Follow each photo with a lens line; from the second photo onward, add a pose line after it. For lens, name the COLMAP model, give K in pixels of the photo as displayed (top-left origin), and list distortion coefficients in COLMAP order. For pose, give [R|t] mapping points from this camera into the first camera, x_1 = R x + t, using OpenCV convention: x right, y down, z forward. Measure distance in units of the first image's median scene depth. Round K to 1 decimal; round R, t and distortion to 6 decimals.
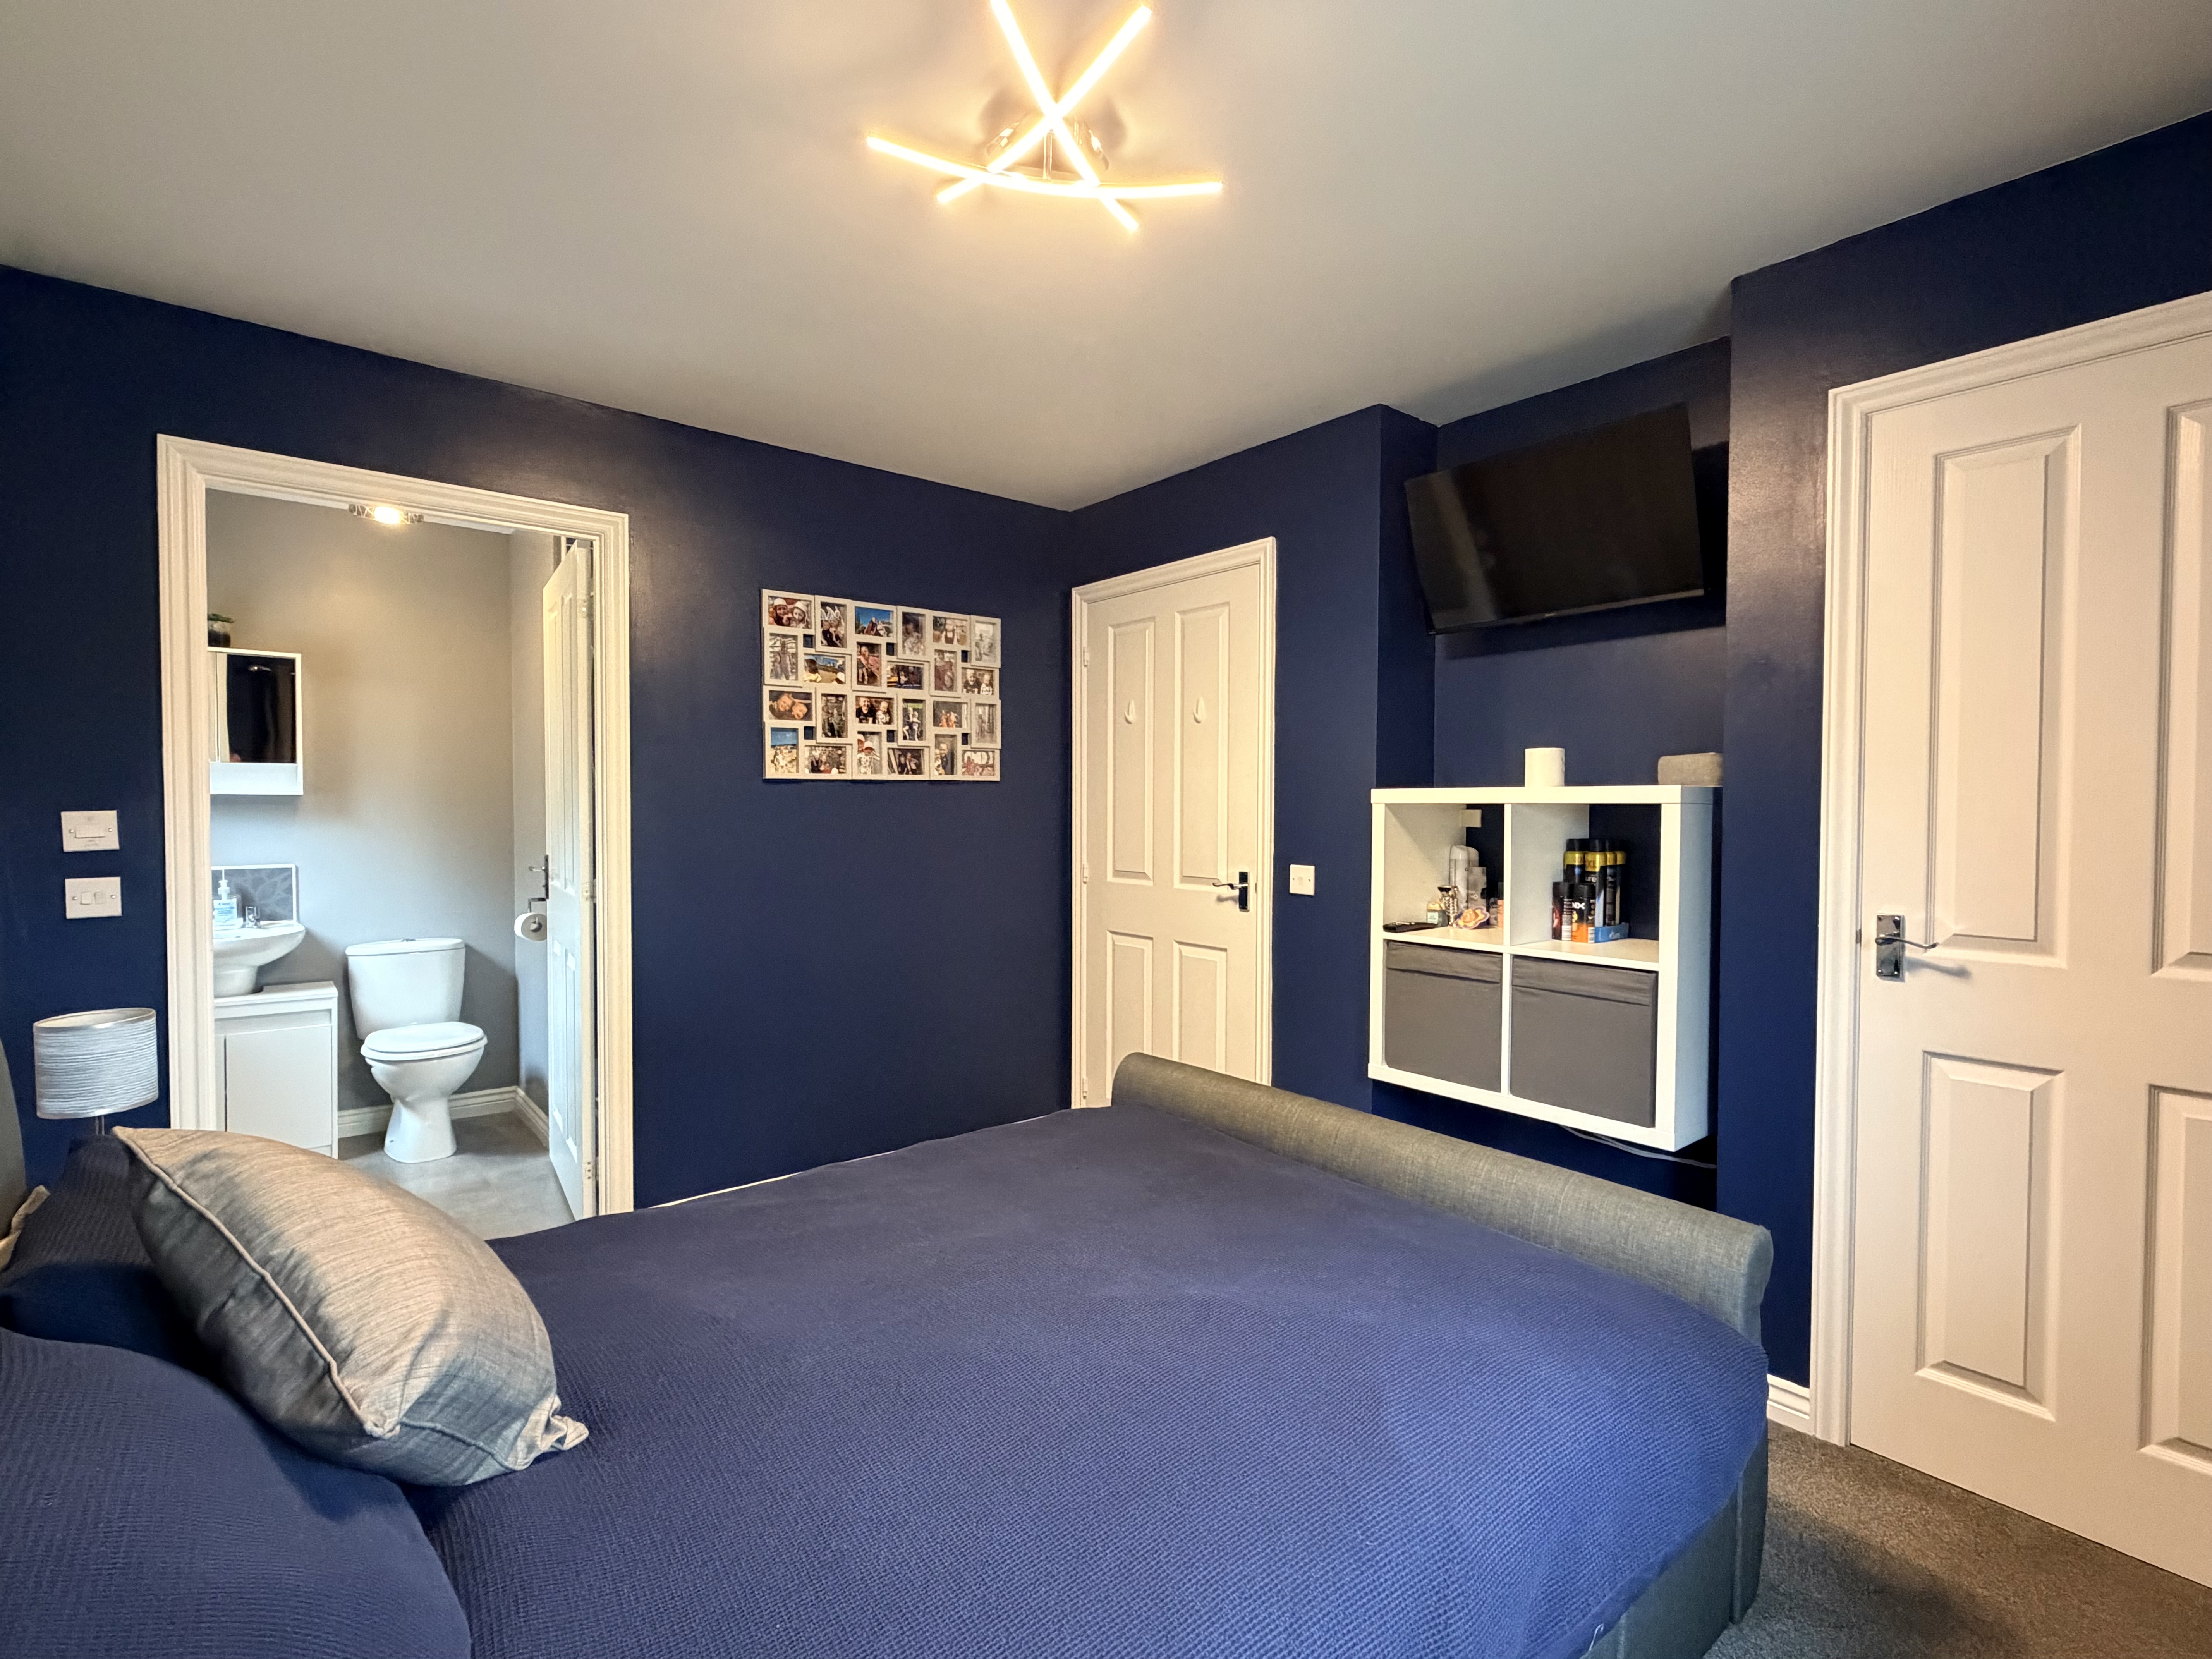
lens RADIAL K [[1038.6, 0, 1097.2], [0, 1038.6, 834.4], [0, 0, 1]] dist [0.001979, 0.000281]
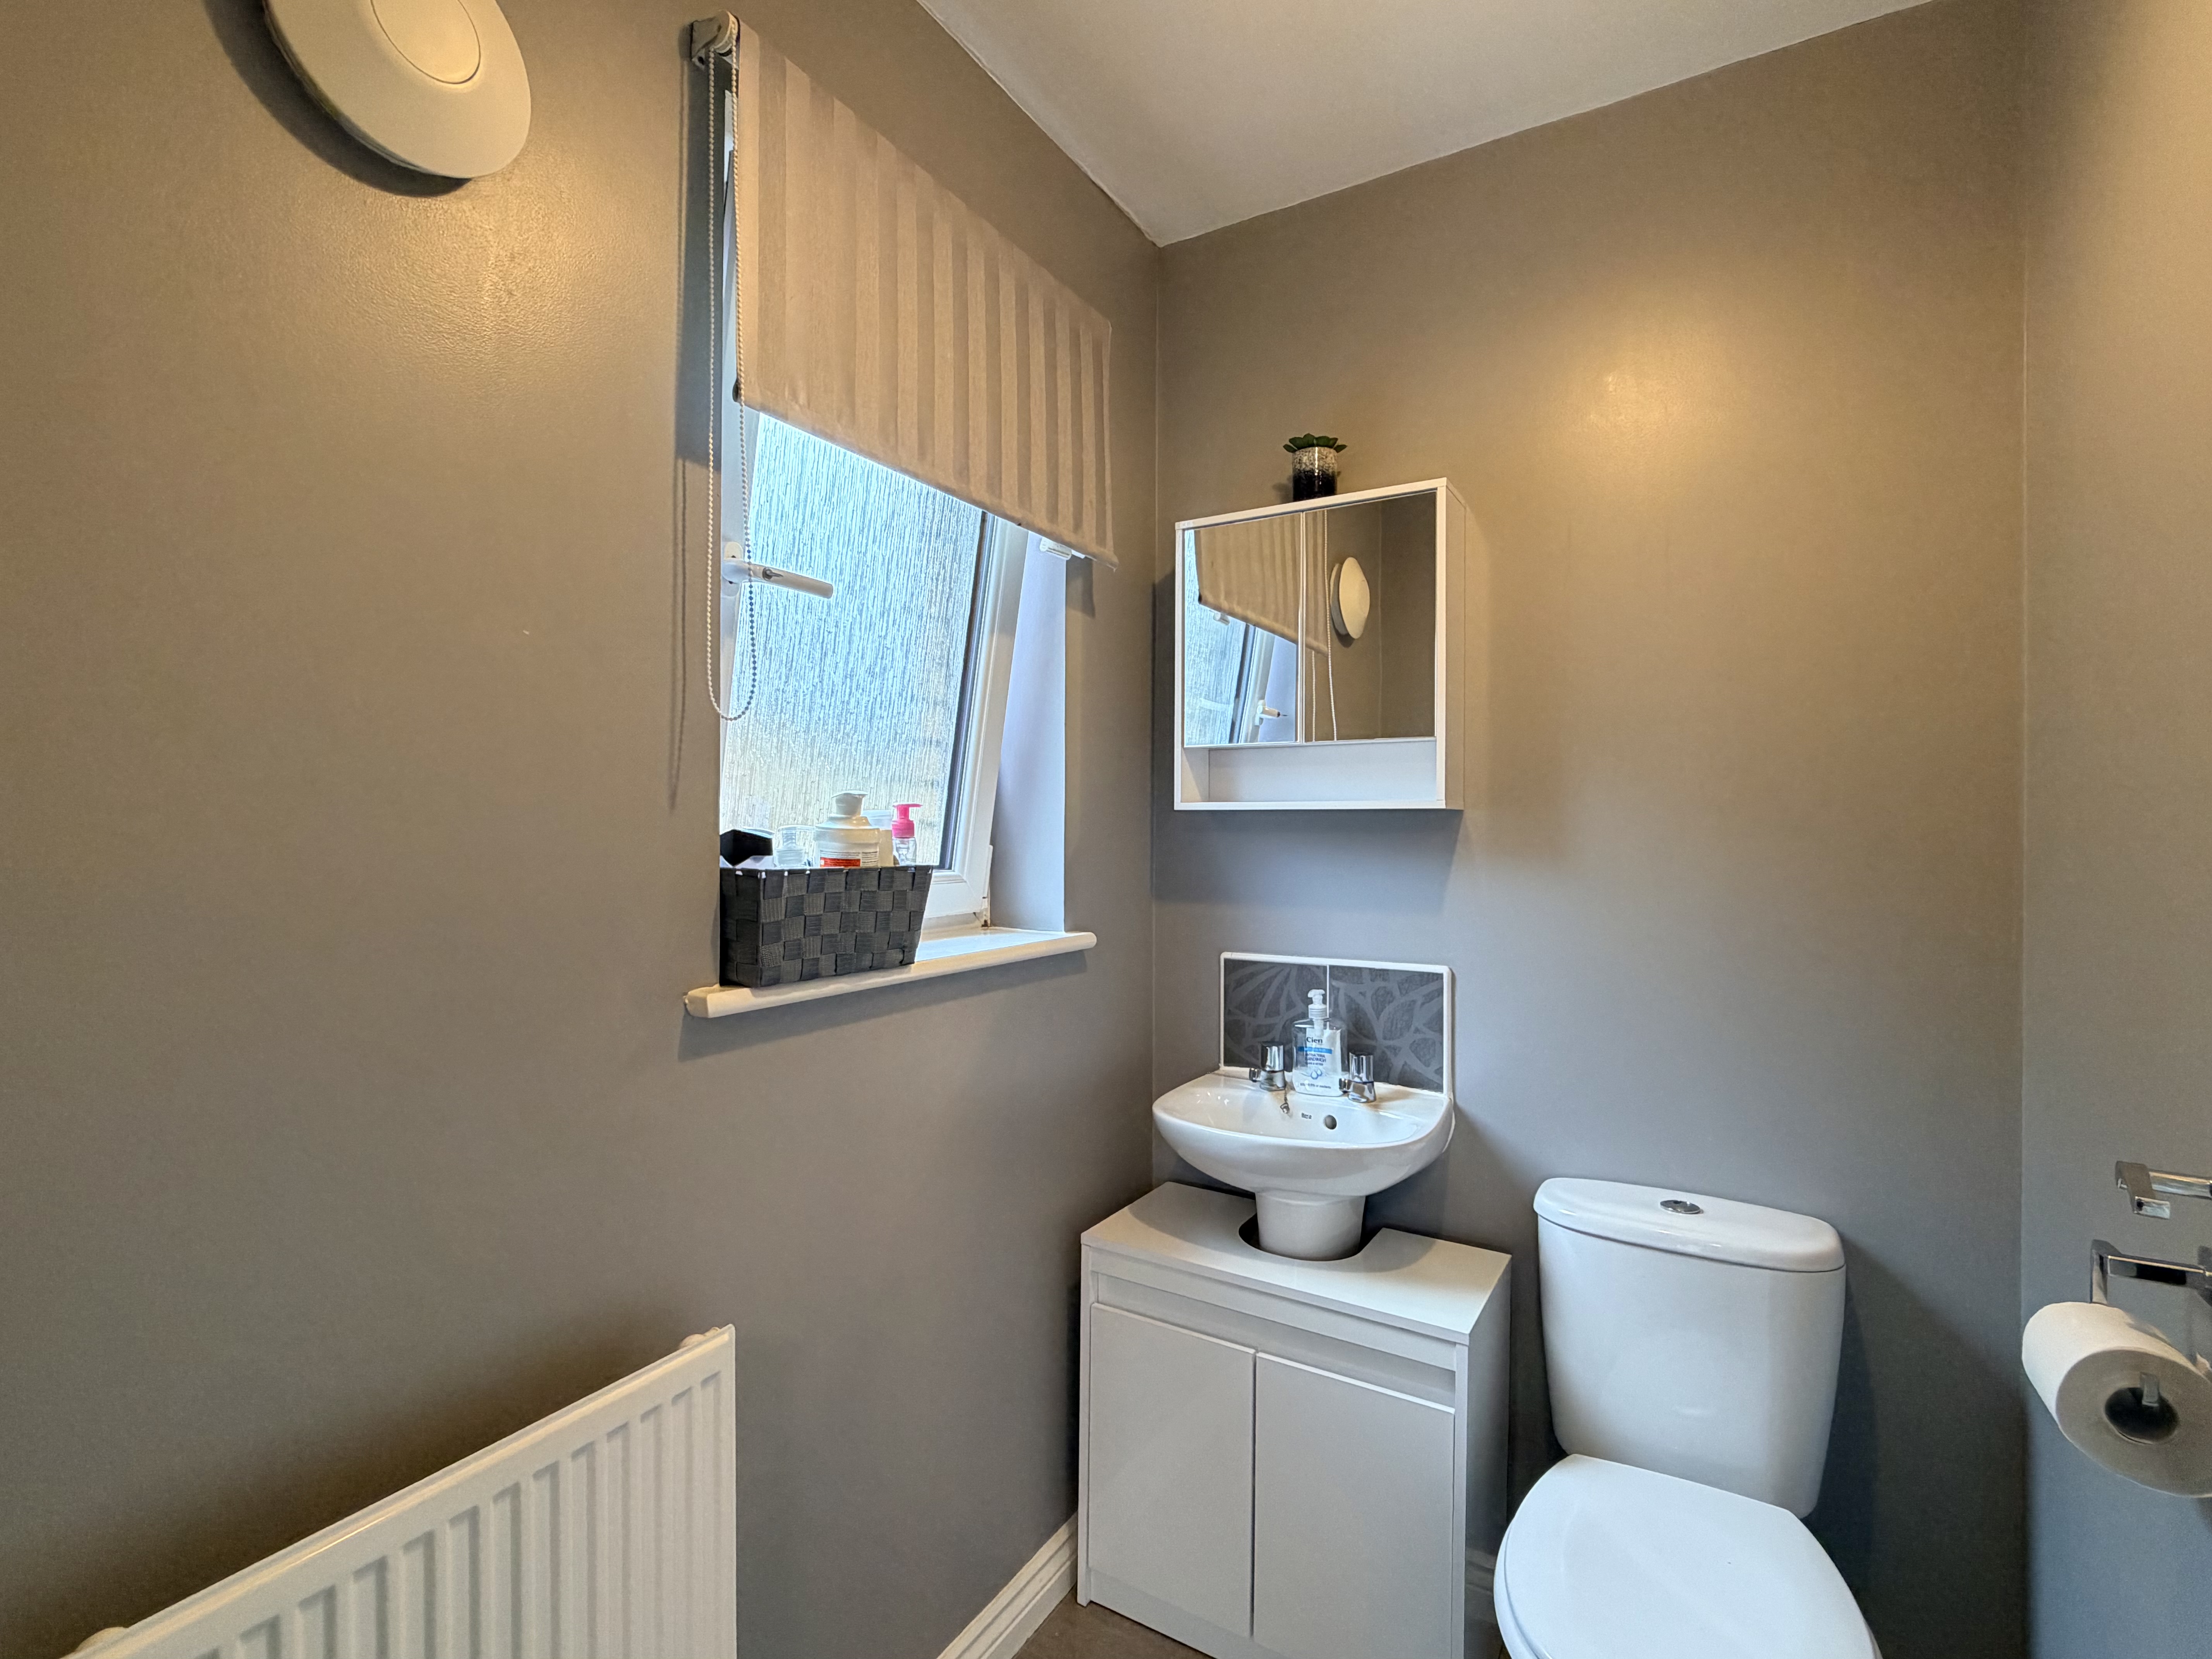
lens RADIAL K [[1038.6, 0, 1104.8], [0, 1038.6, 822.4], [0, 0, 1]] dist [0.001979, 0.000281]
pose [[0.343787, -0.001596, -0.939046, -0.409378], [-0.026455, 0.999585, -0.011384, -0.024330], [0.938675, 0.028756, 0.343602, 0.715907]]
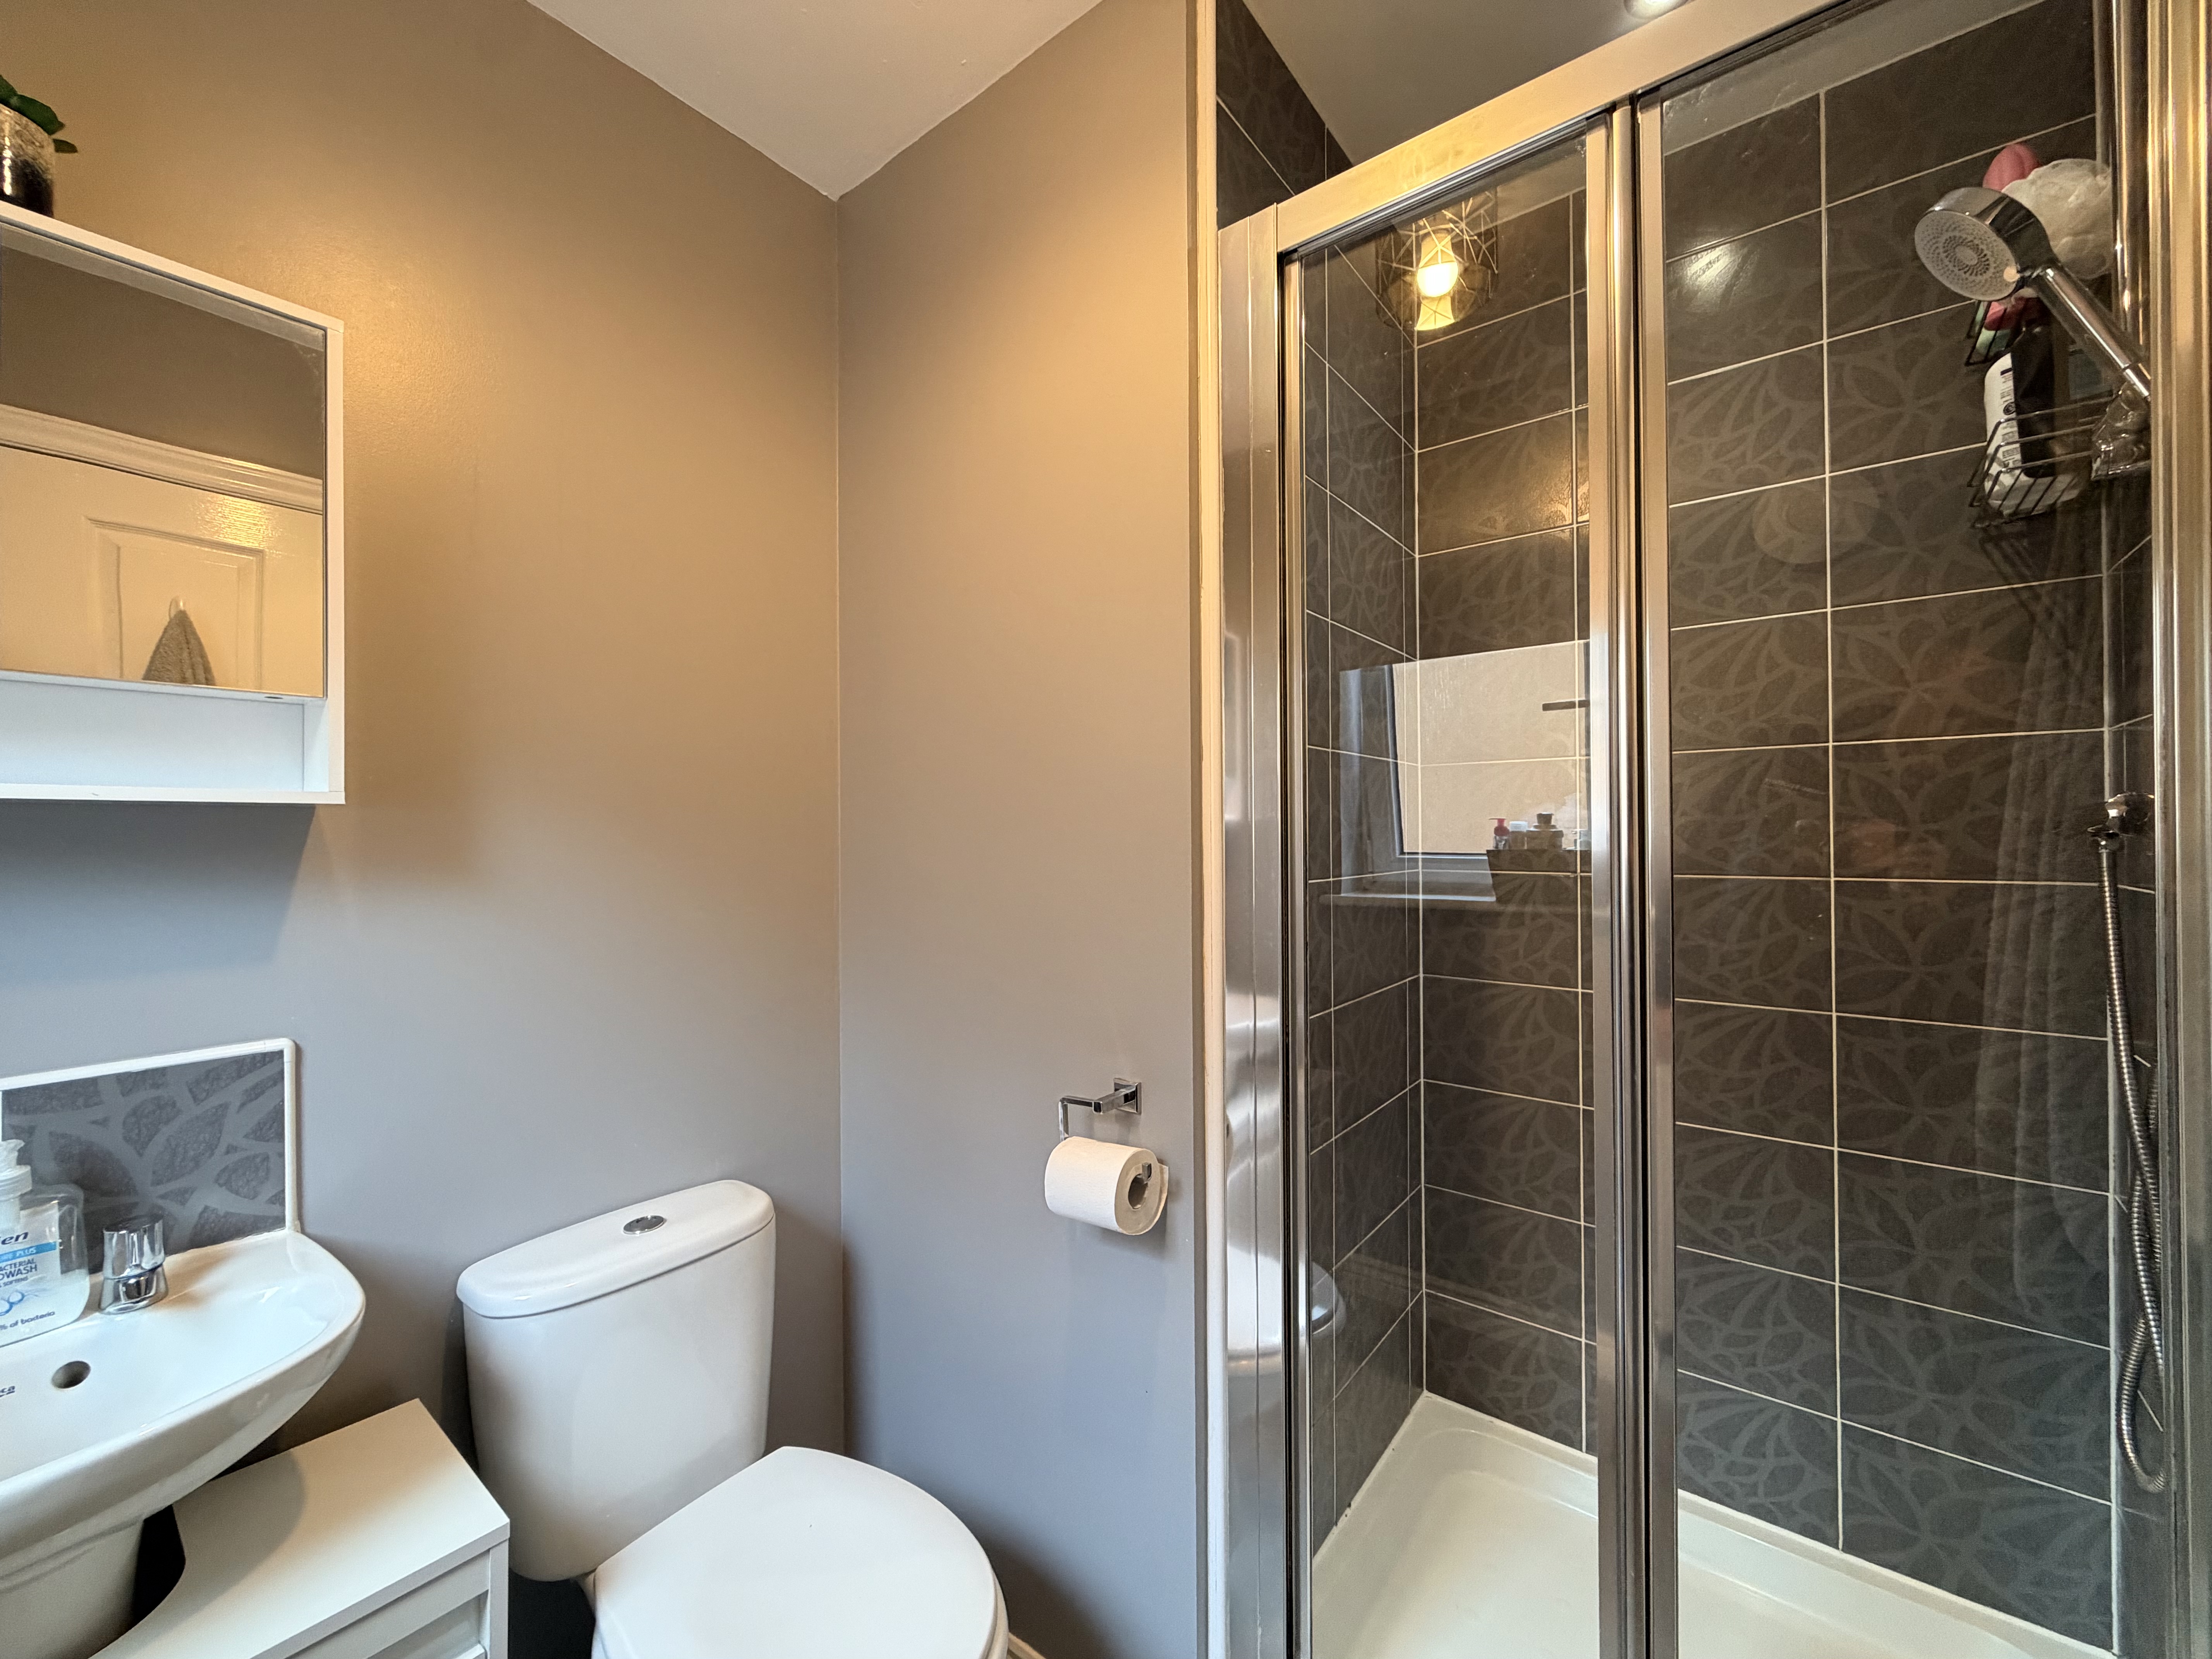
lens RADIAL K [[921.2, 0, 1108.3], [0, 921.2, 822.6], [0, 0, 1]] dist [0.018296, 0.000714]
pose [[0.979990, -0.005574, 0.198970, -0.600264], [0.009934, 0.999732, -0.020918, -0.025860], [-0.198800, 0.022476, 0.979782, 0.693879]]
